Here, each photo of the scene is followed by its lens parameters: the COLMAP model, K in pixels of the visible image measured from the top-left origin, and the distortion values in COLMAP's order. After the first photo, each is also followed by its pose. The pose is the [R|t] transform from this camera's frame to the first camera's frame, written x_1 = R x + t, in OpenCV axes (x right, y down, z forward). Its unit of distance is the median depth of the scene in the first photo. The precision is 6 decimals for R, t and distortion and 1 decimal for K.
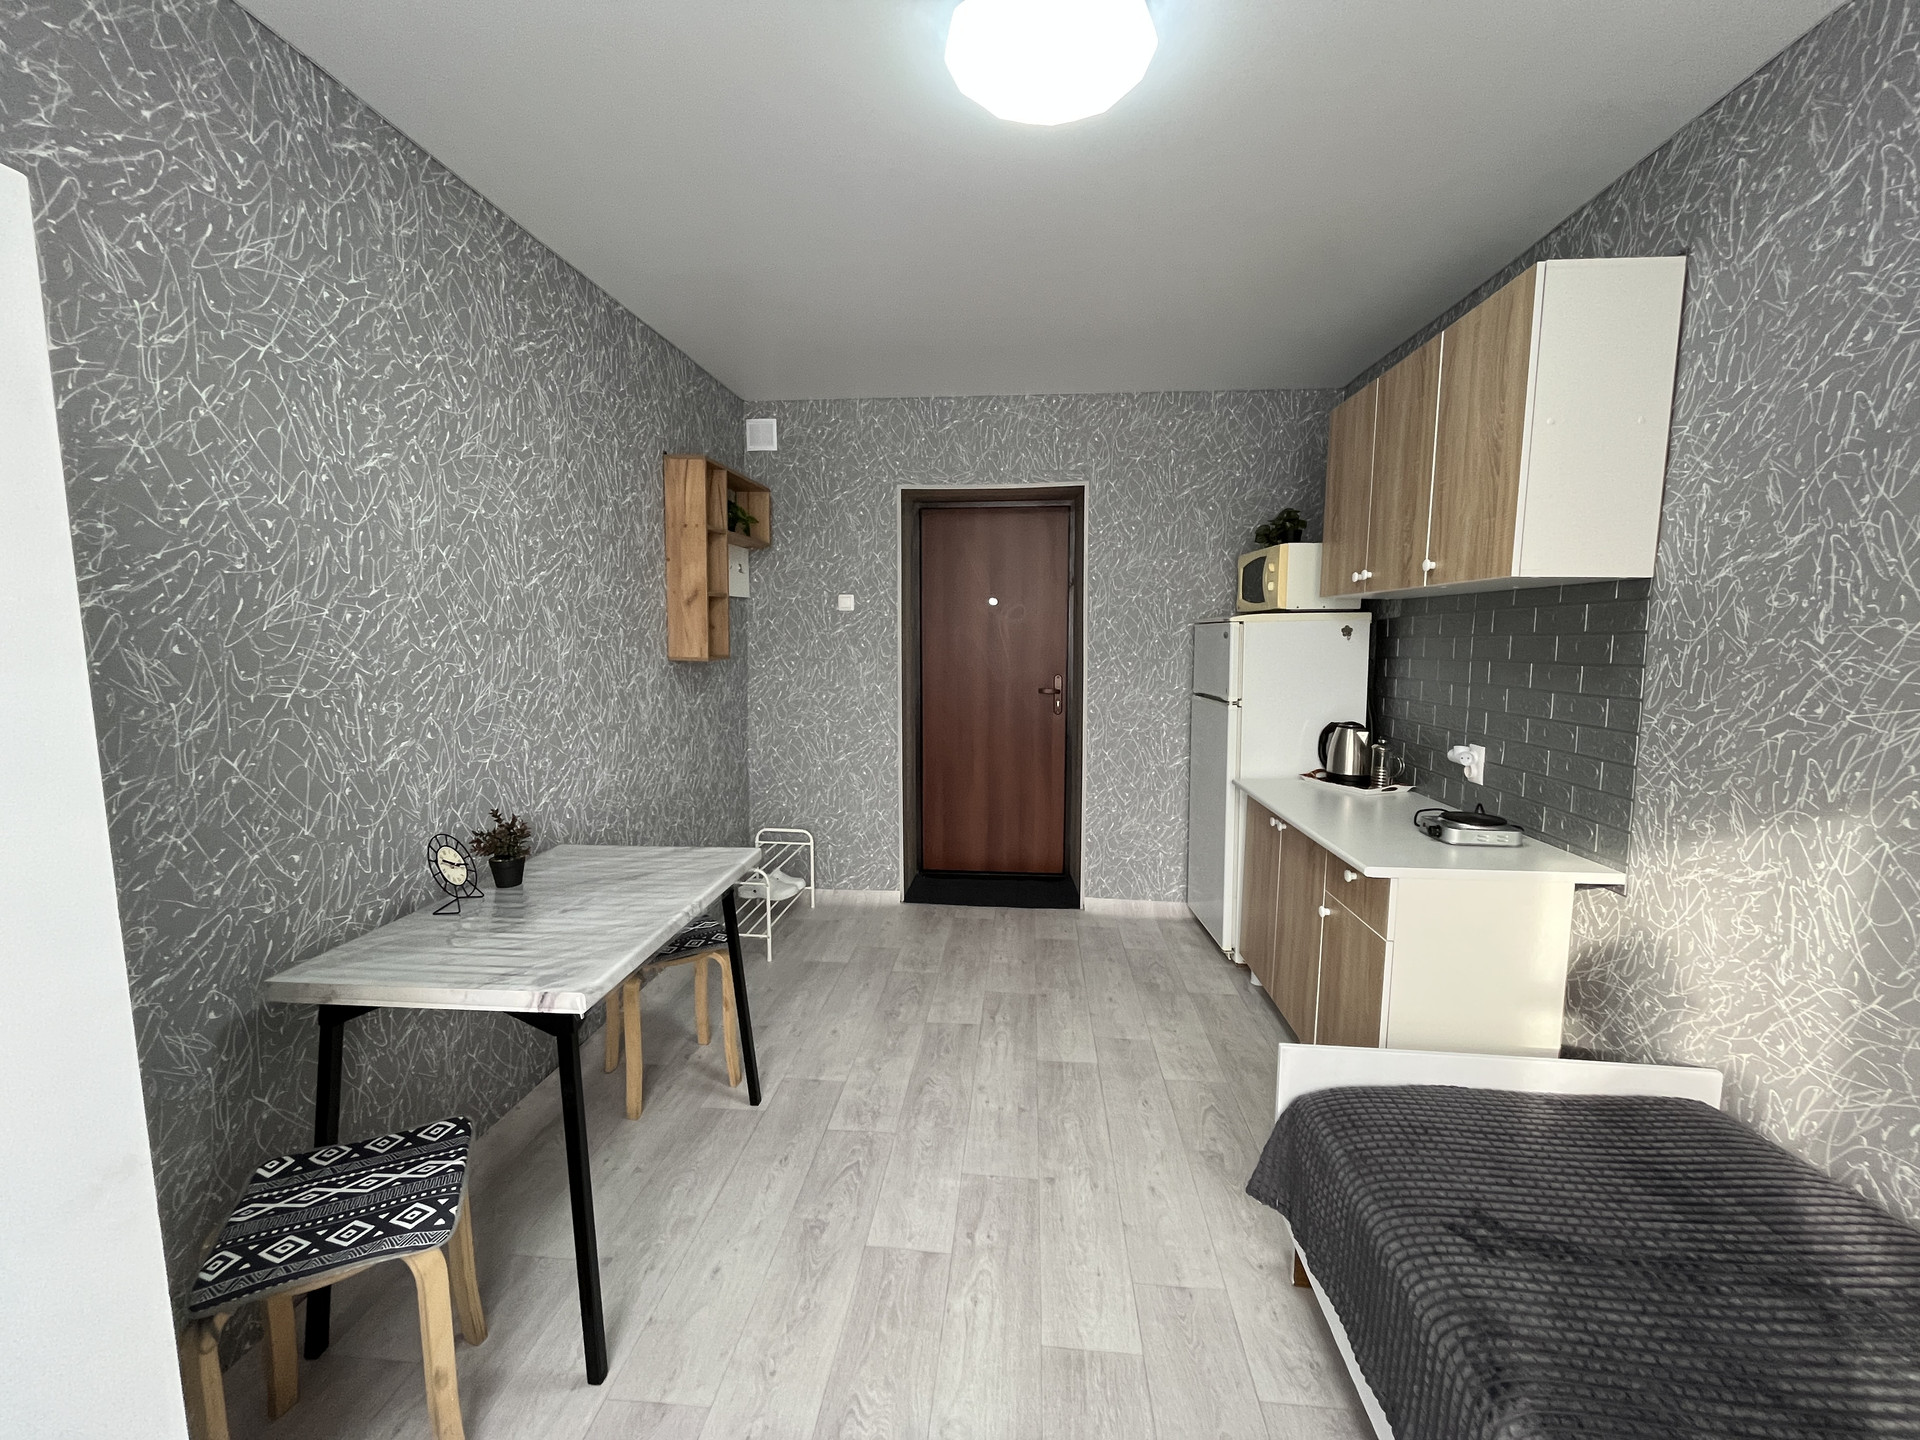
lens RADIAL K [[775.3, 0, 960.1], [0, 775.3, 718.1], [0, 0, 1]] dist [-0.003411, -0.000260]
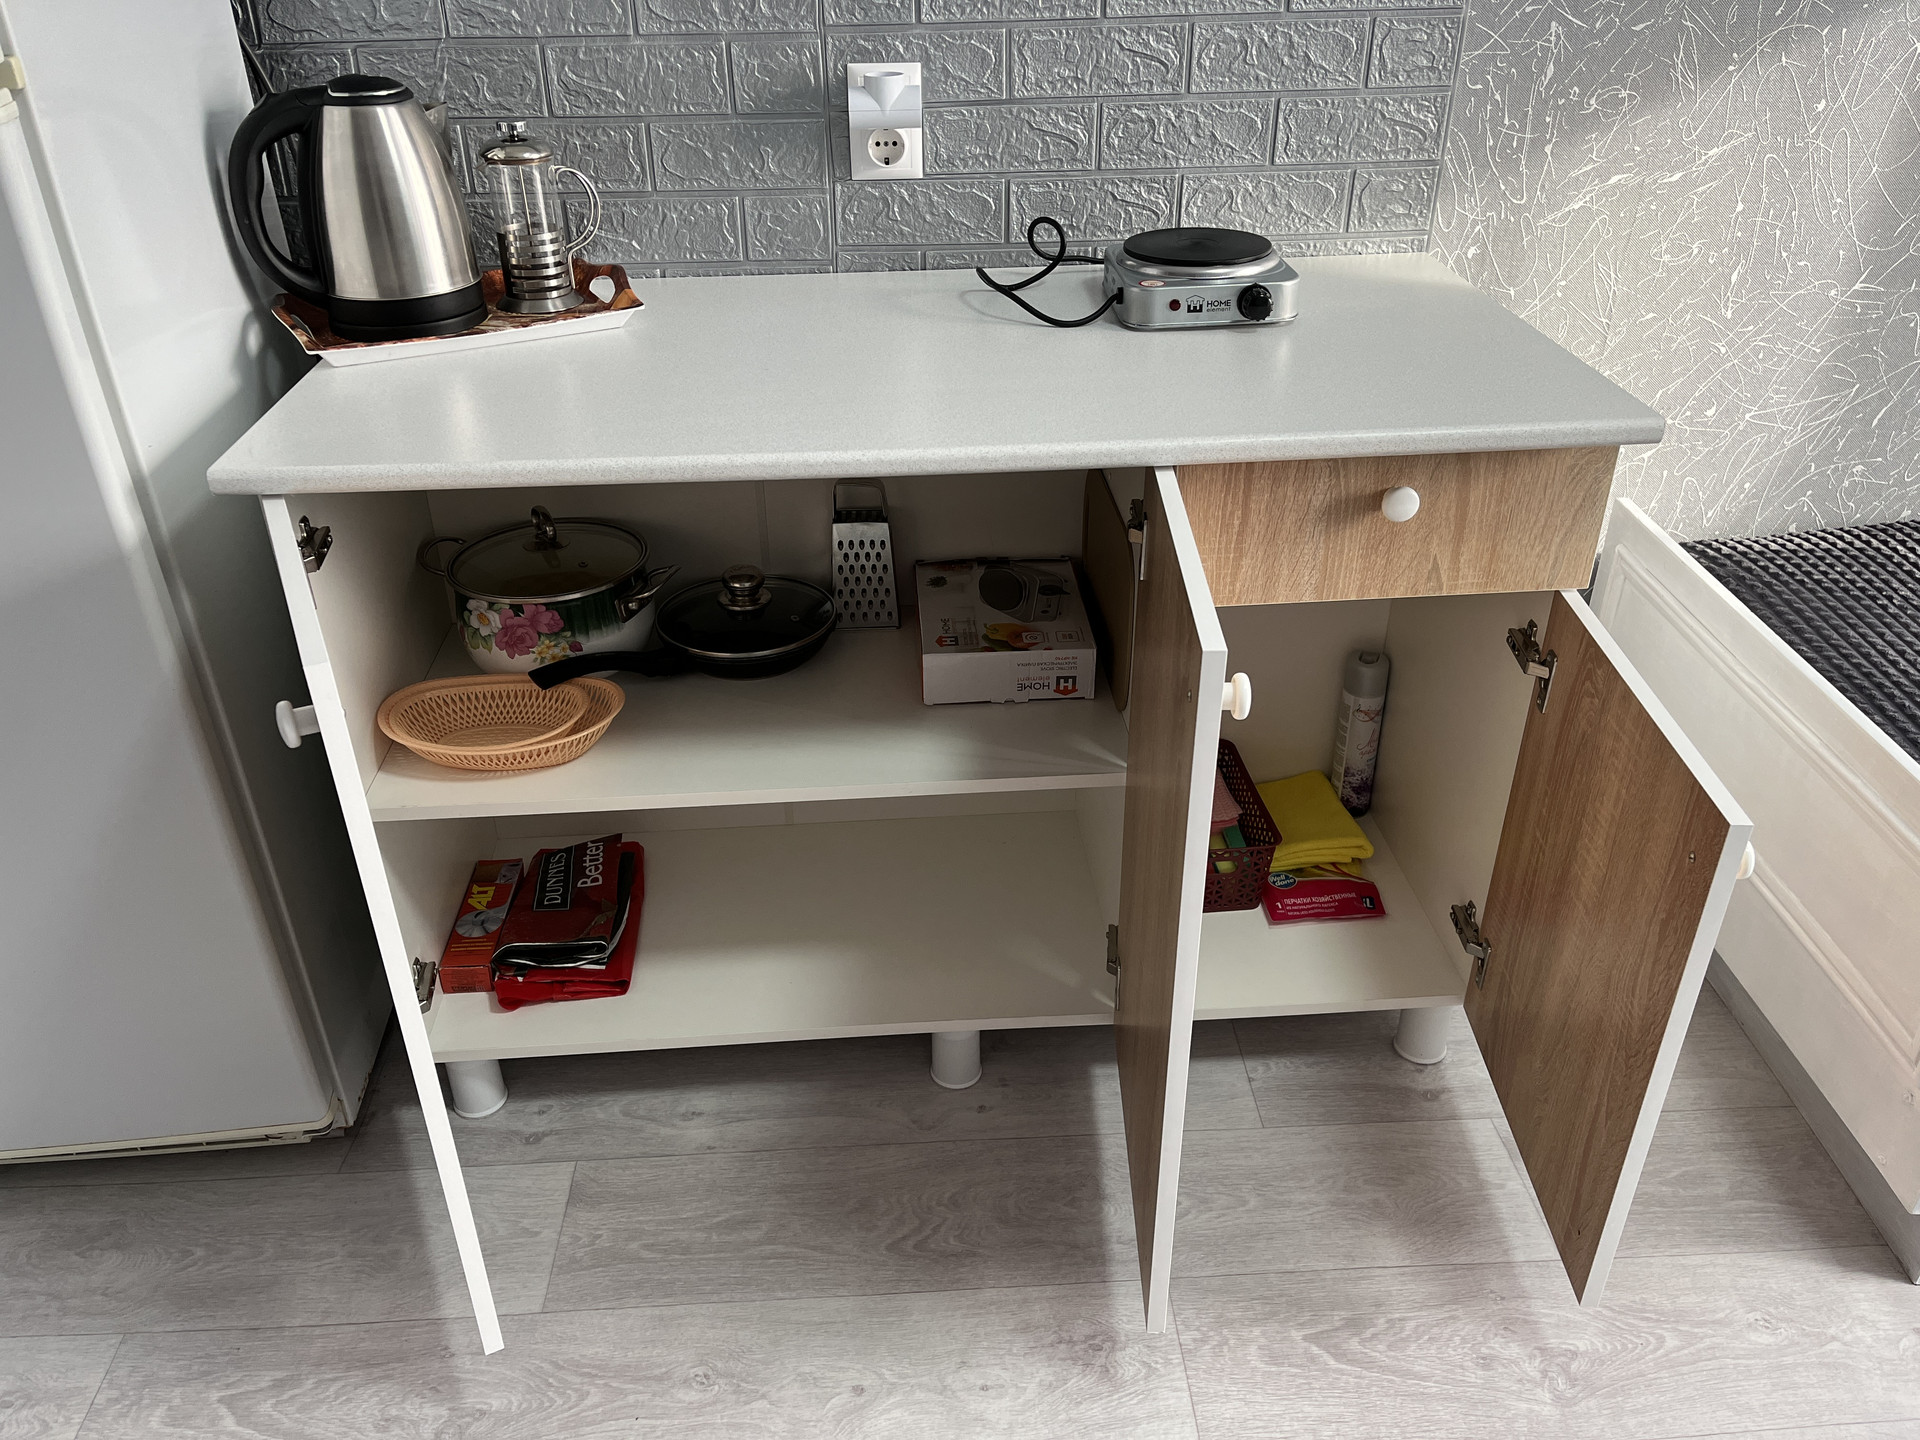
lens RADIAL K [[1454.9, 0, 957.6], [0, 1454.9, 719.5], [0, 0, 1]] dist [0.072402, -0.095218]
pose [[-0.140575, -0.509947, 0.848642, -0.054154], [0.115421, 0.842868, 0.525596, -0.073070], [-0.983319, 0.171836, -0.059627, 1.321049]]
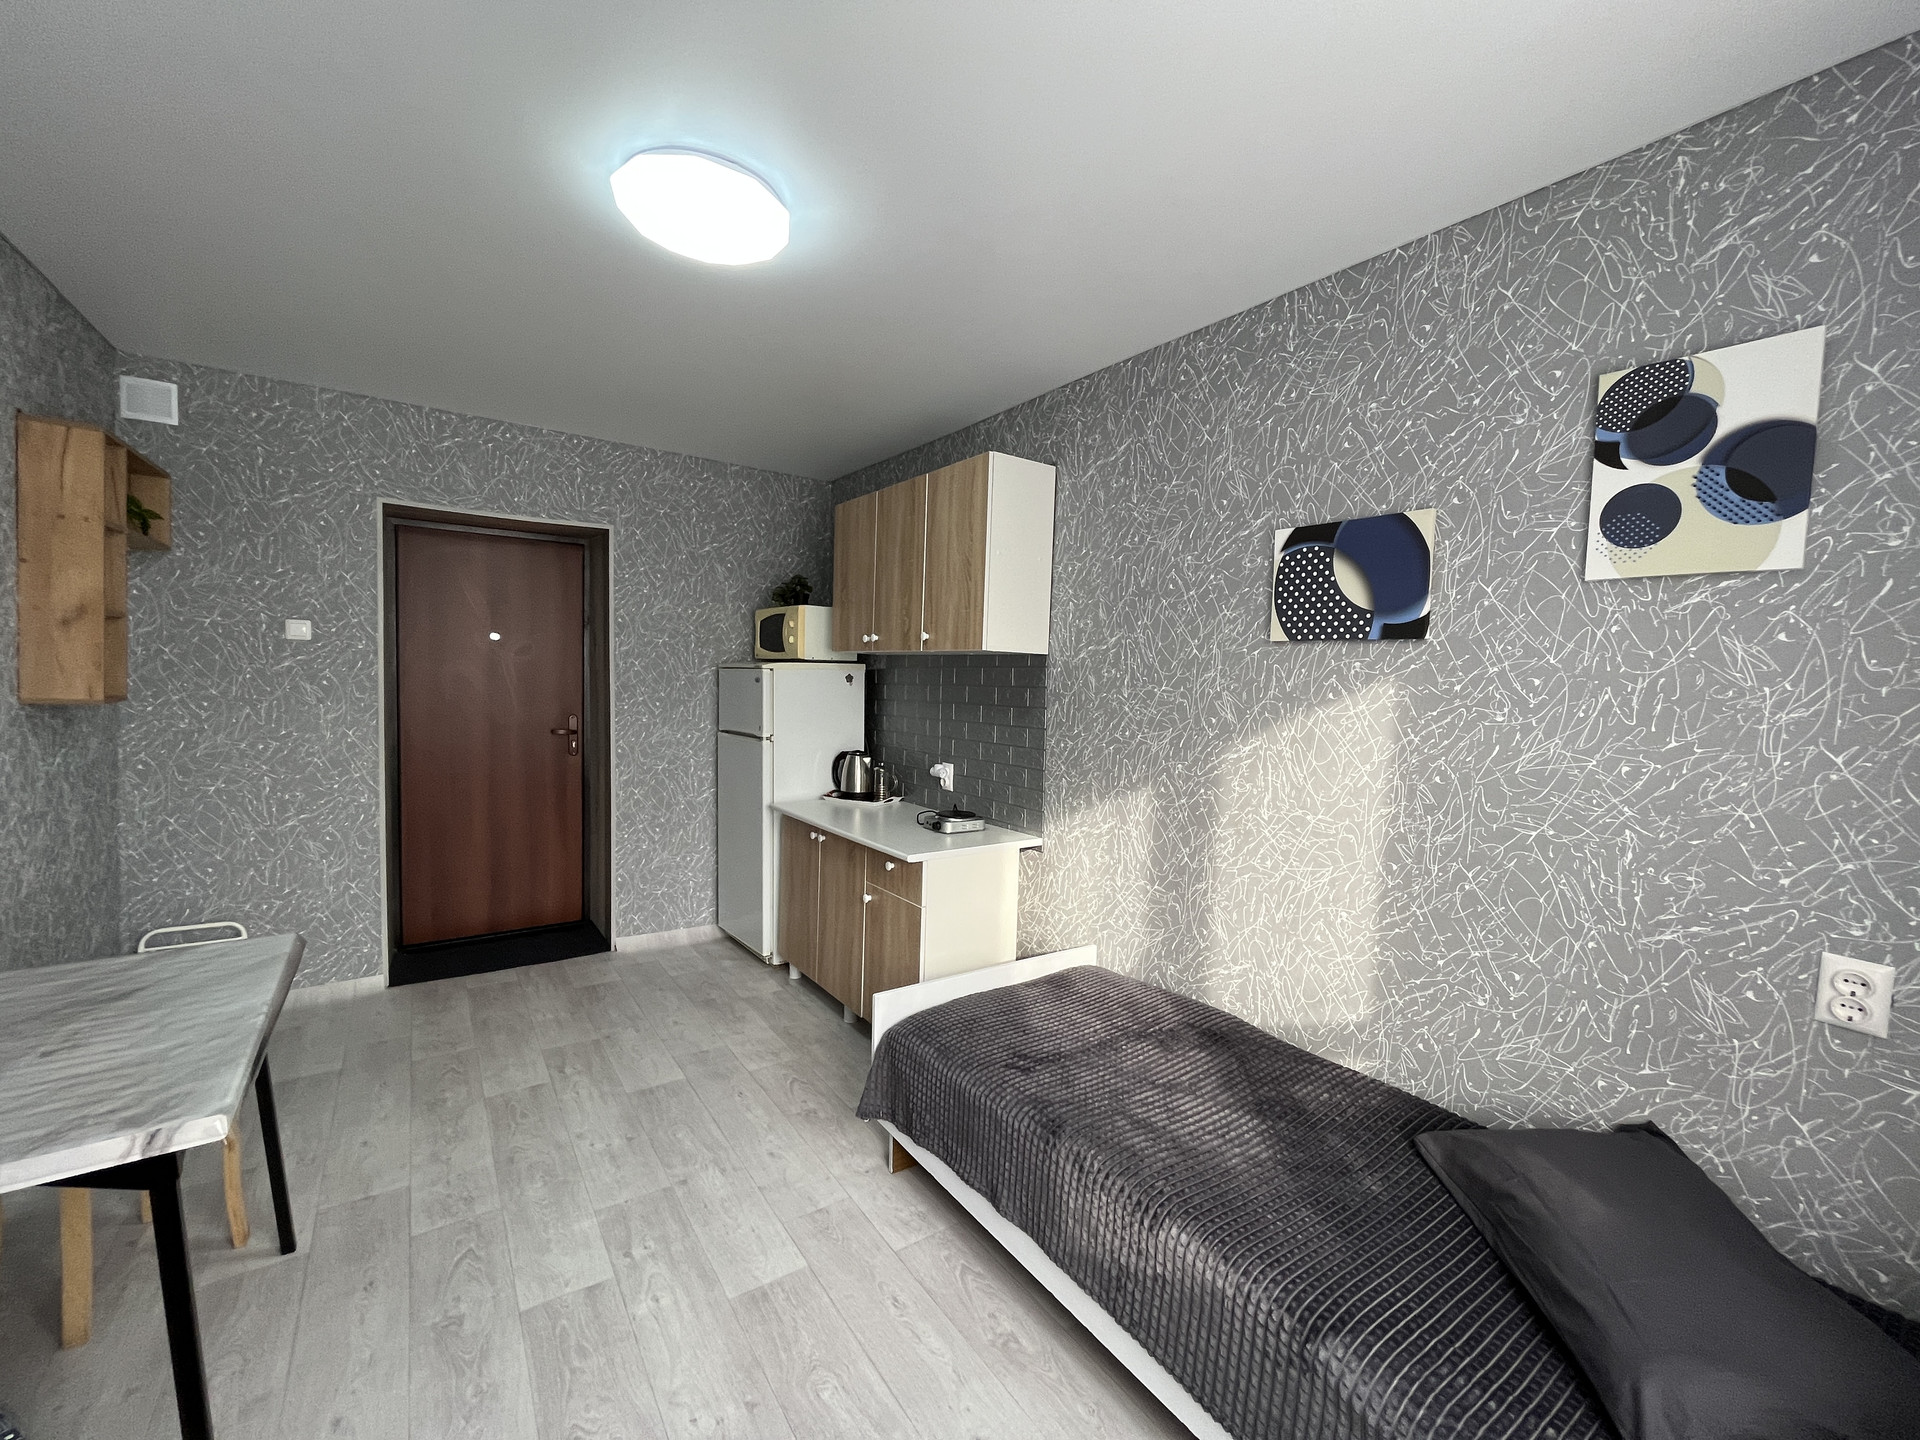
lens RADIAL K [[775.3, 0, 961.0], [0, 775.3, 717.4], [0, 0, 1]] dist [-0.003411, -0.000260]
pose [[0.761984, -0.015310, 0.647415, -0.280032], [0.043471, 0.998675, -0.027548, -0.009870], [-0.646135, 0.049135, 0.761640, -0.114673]]
